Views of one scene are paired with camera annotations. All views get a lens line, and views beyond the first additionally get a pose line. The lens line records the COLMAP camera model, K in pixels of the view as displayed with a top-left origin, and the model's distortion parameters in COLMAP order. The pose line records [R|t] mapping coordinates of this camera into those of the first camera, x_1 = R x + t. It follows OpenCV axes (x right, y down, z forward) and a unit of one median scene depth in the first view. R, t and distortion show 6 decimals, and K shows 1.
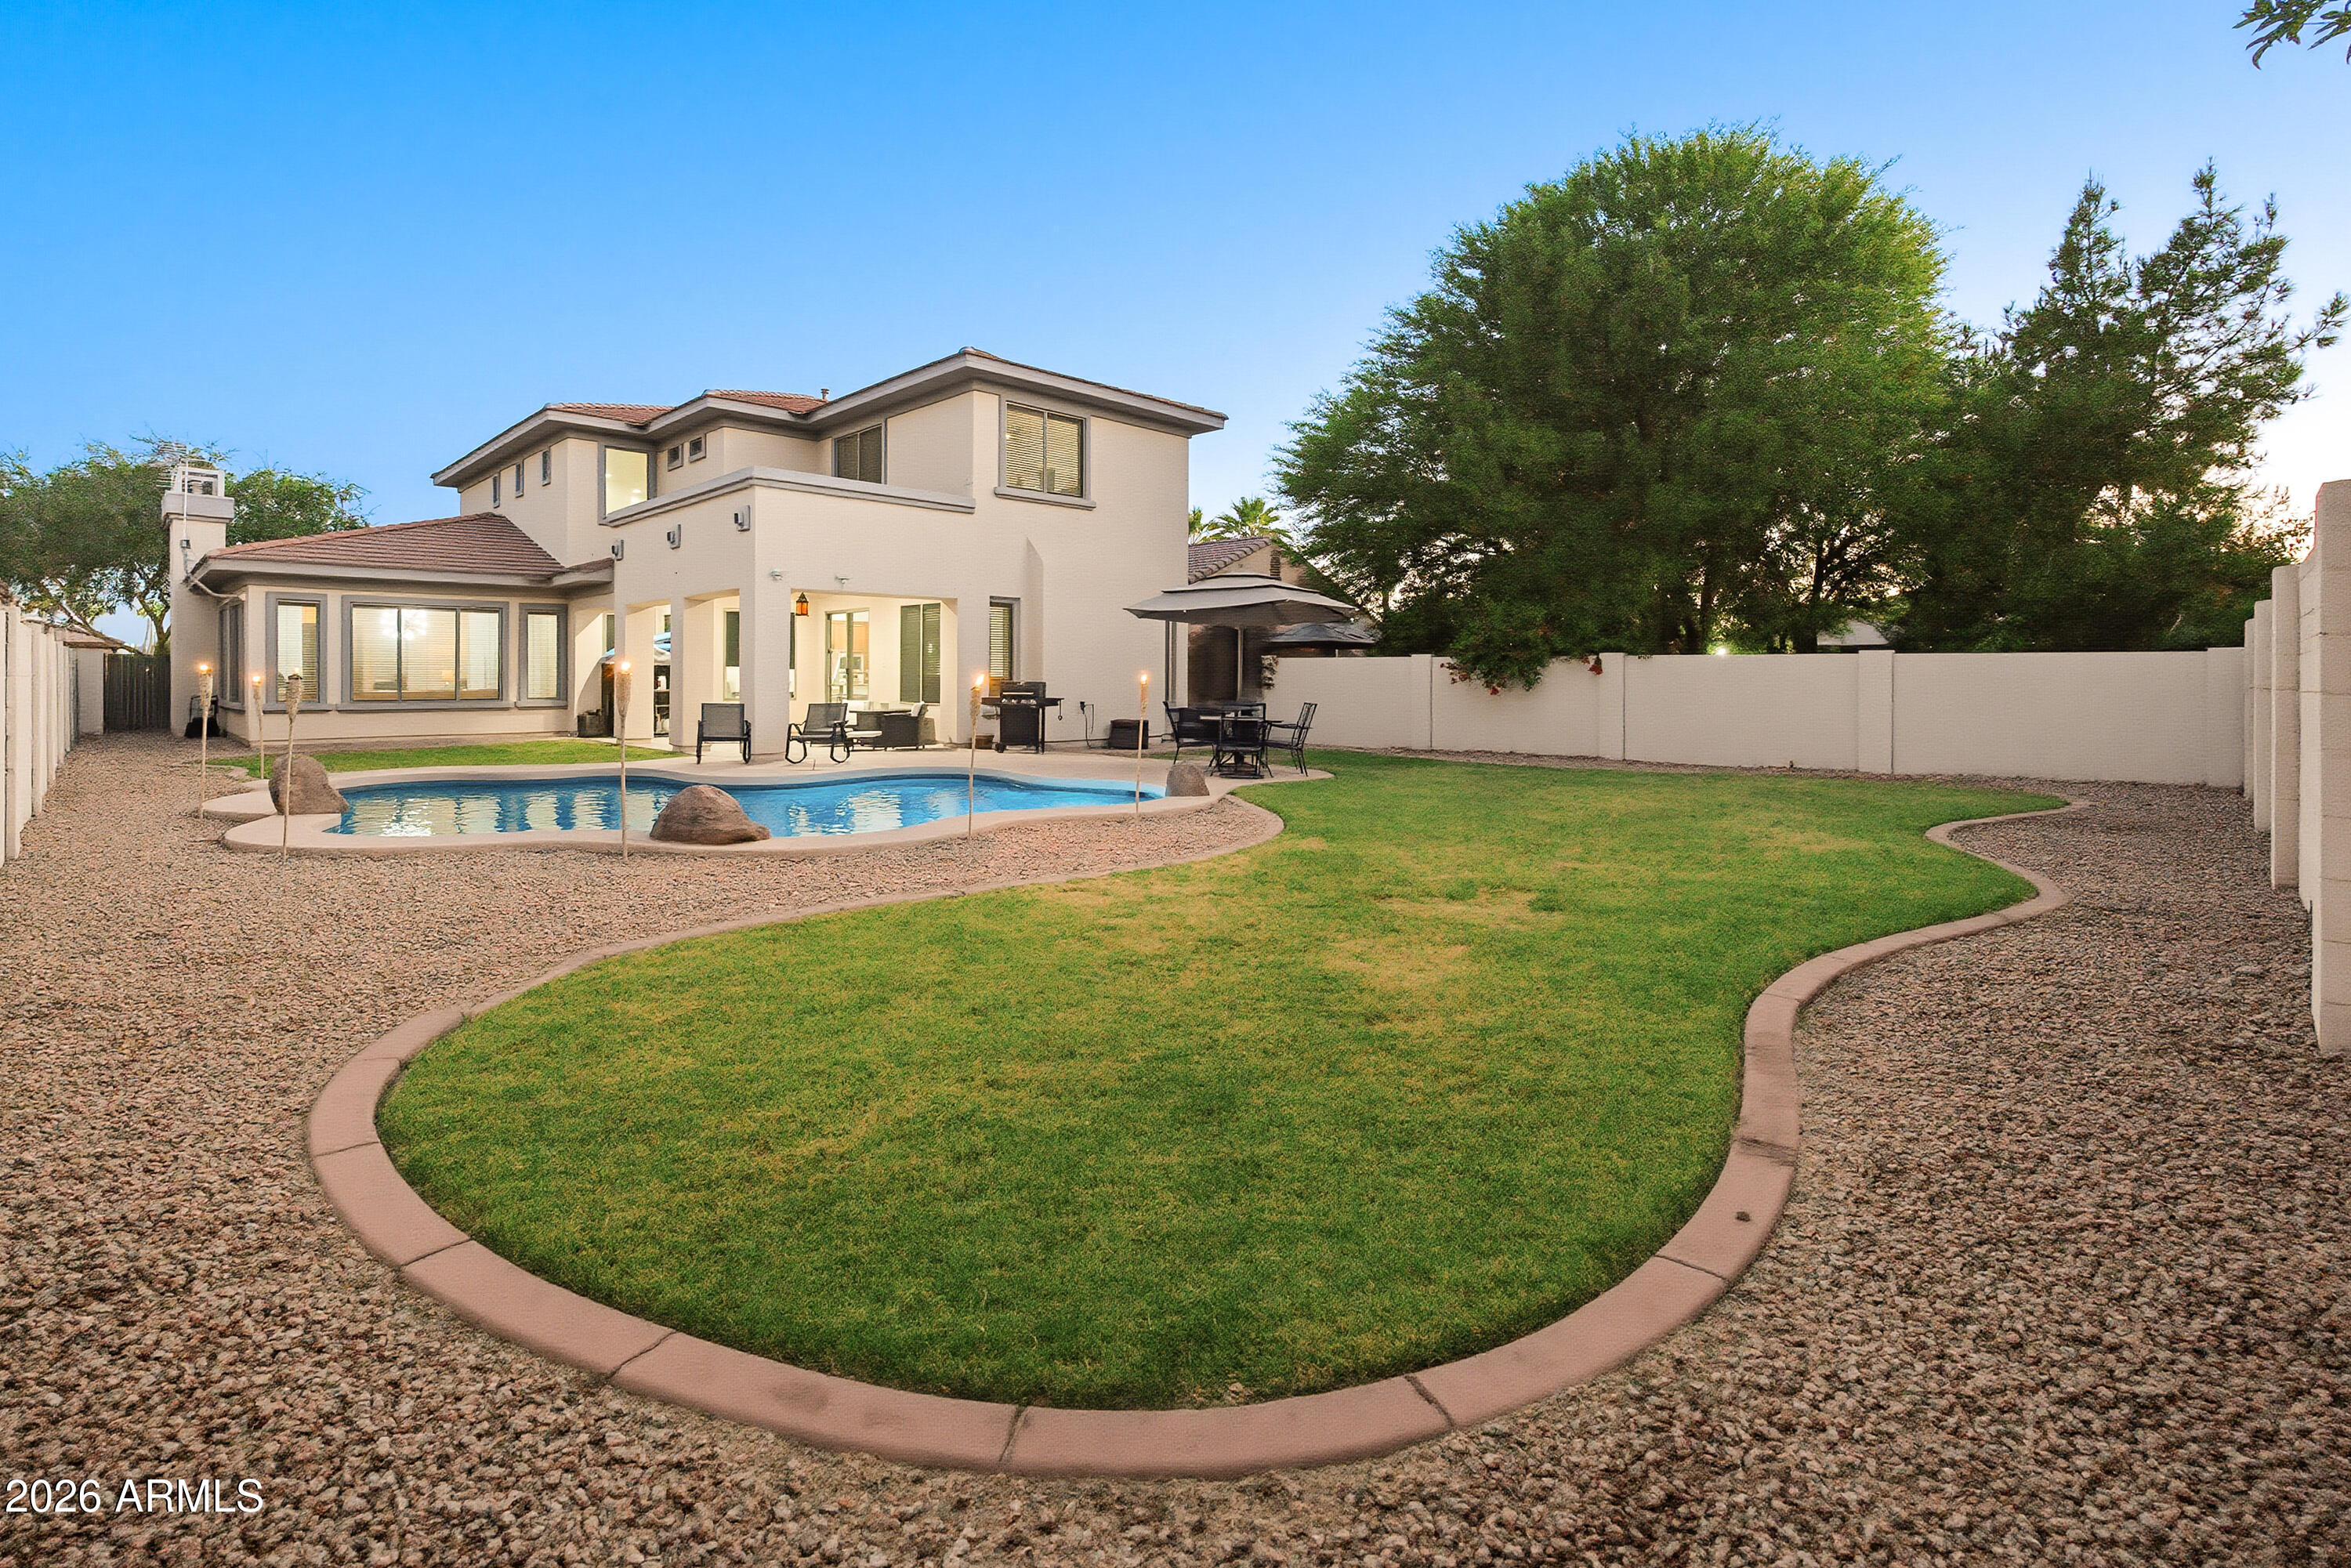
lens RADIAL K [[1096.6, 0, 1174.1], [0, 1096.6, 697.6], [0, 0, 1]] dist [-0.014074, 0.000599]
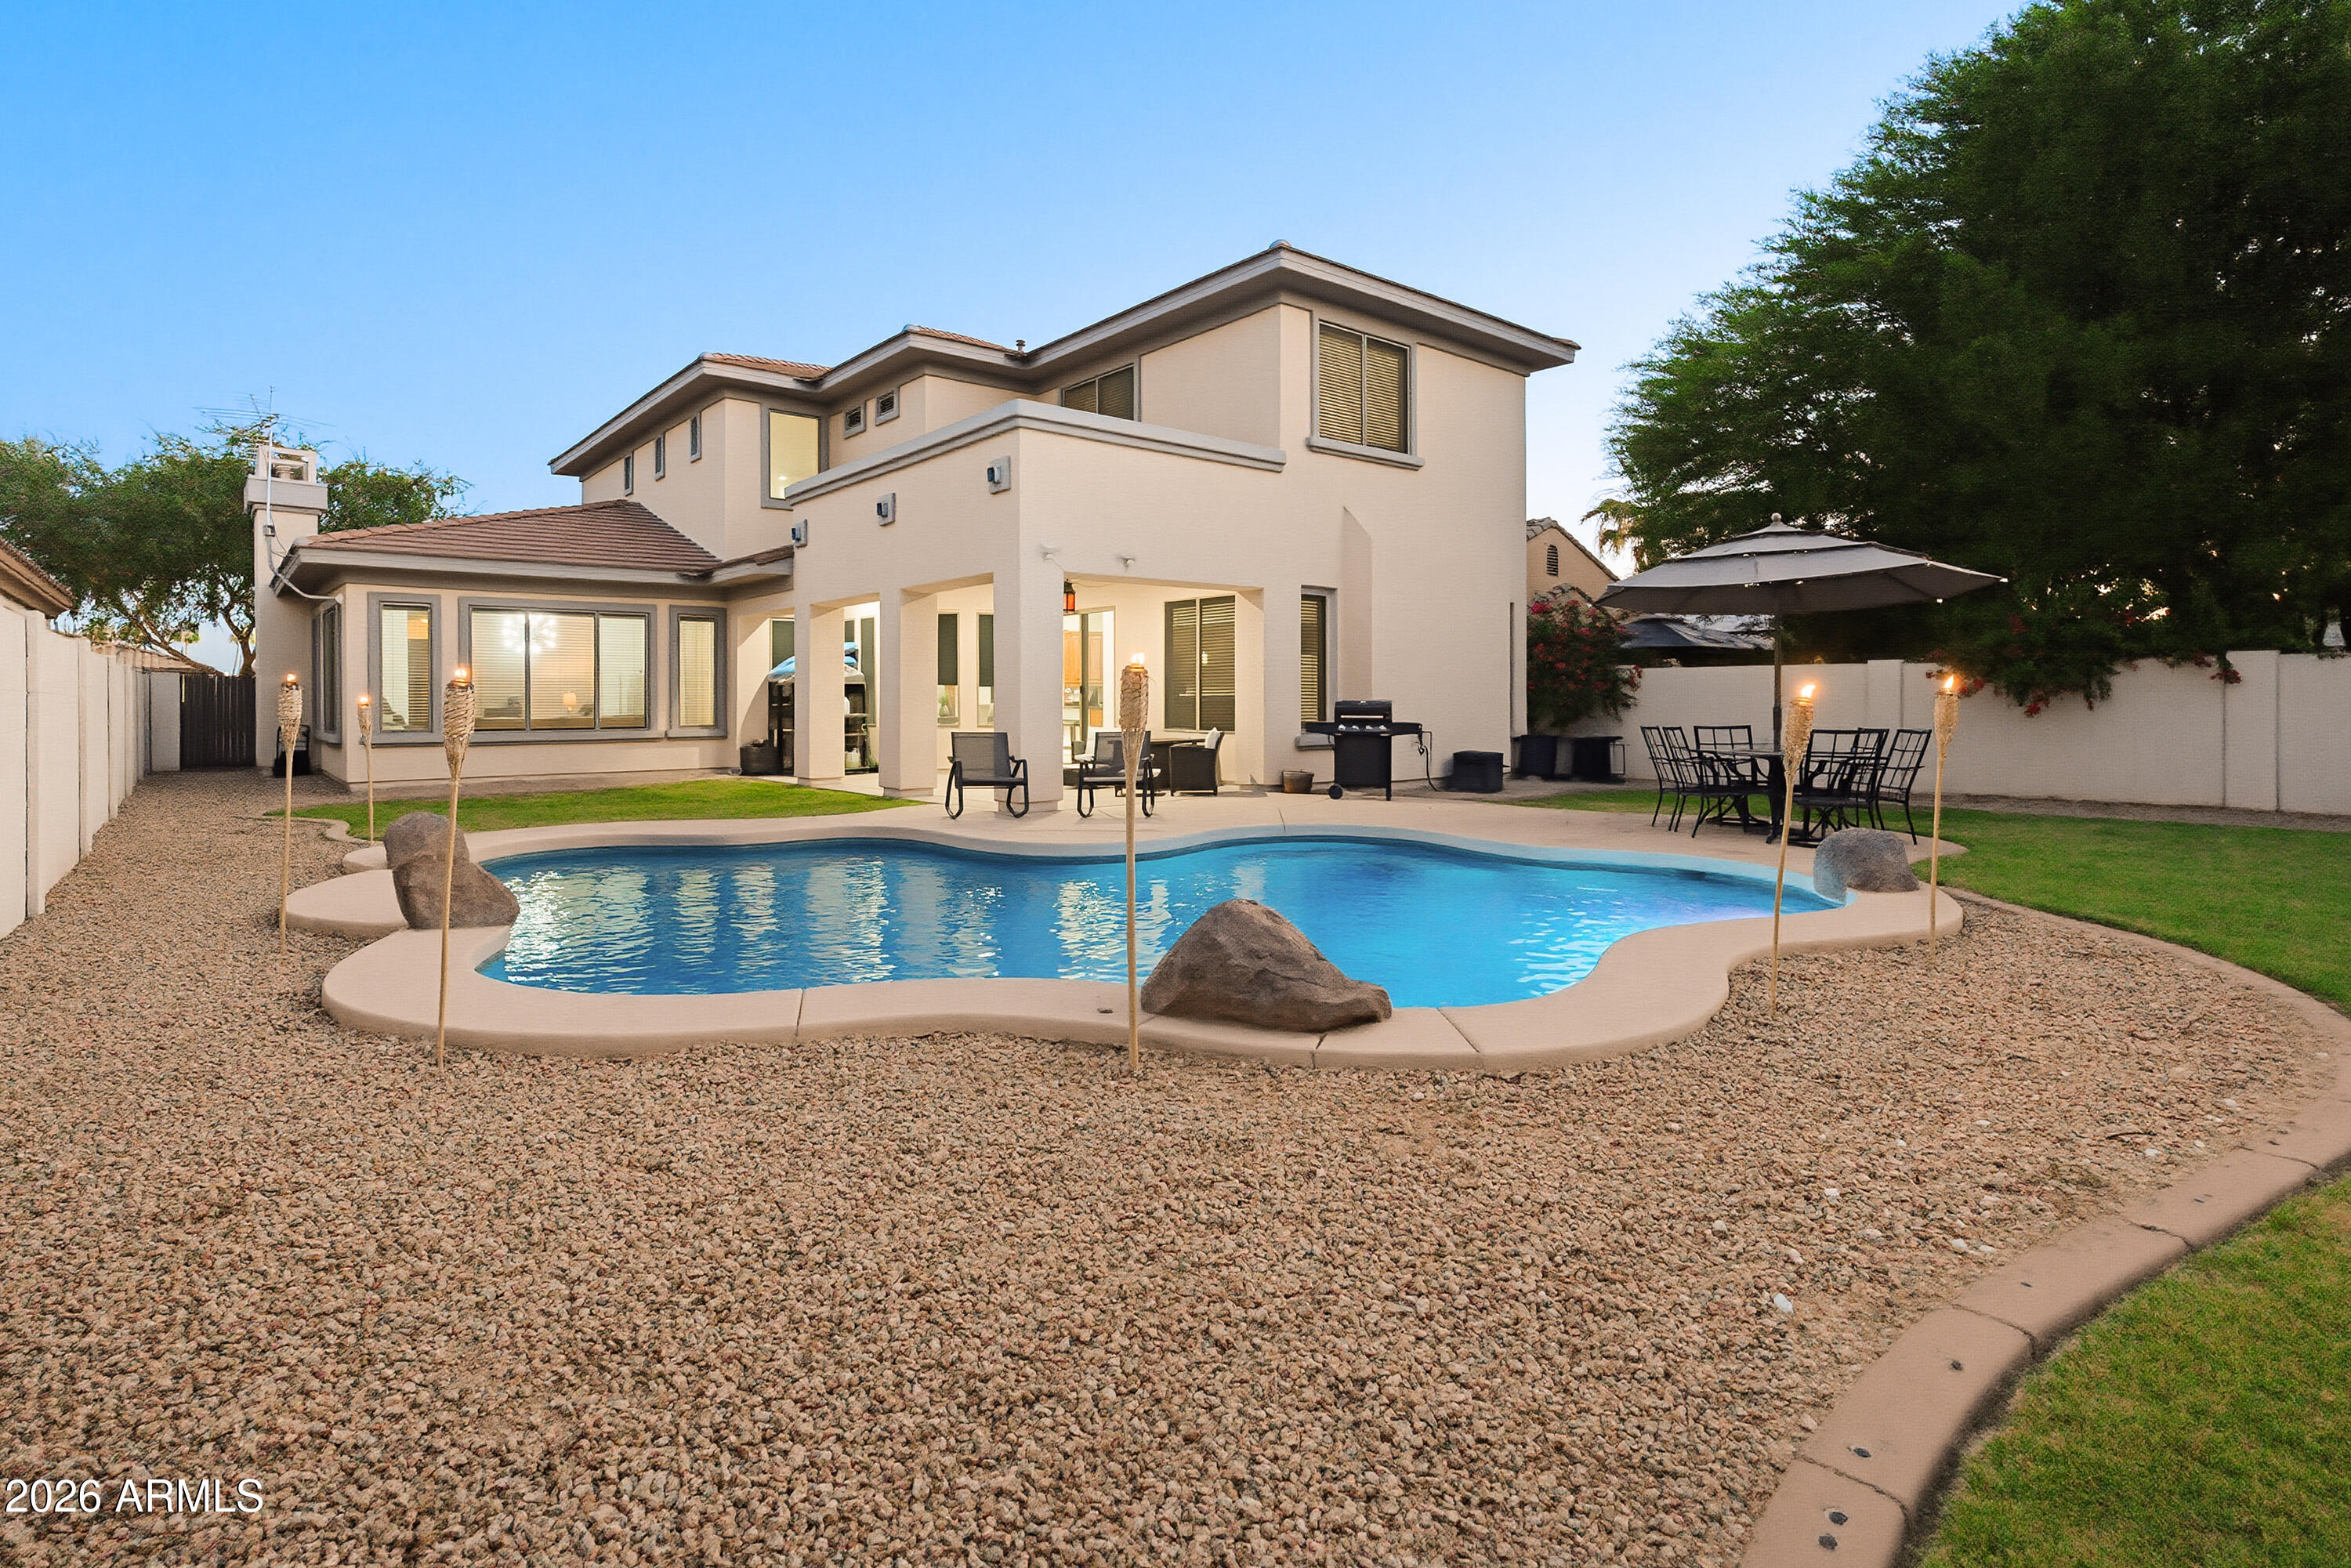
lens RADIAL K [[1181.6, 0, 1177.0], [0, 1181.6, 720.2], [0, 0, 1]] dist [-0.000083, -0.000526]
pose [[0.996145, -0.004354, -0.087612, -0.165810], [0.004202, 0.999989, -0.001924, -0.000496], [0.087619, 0.001549, 0.996153, 0.185160]]
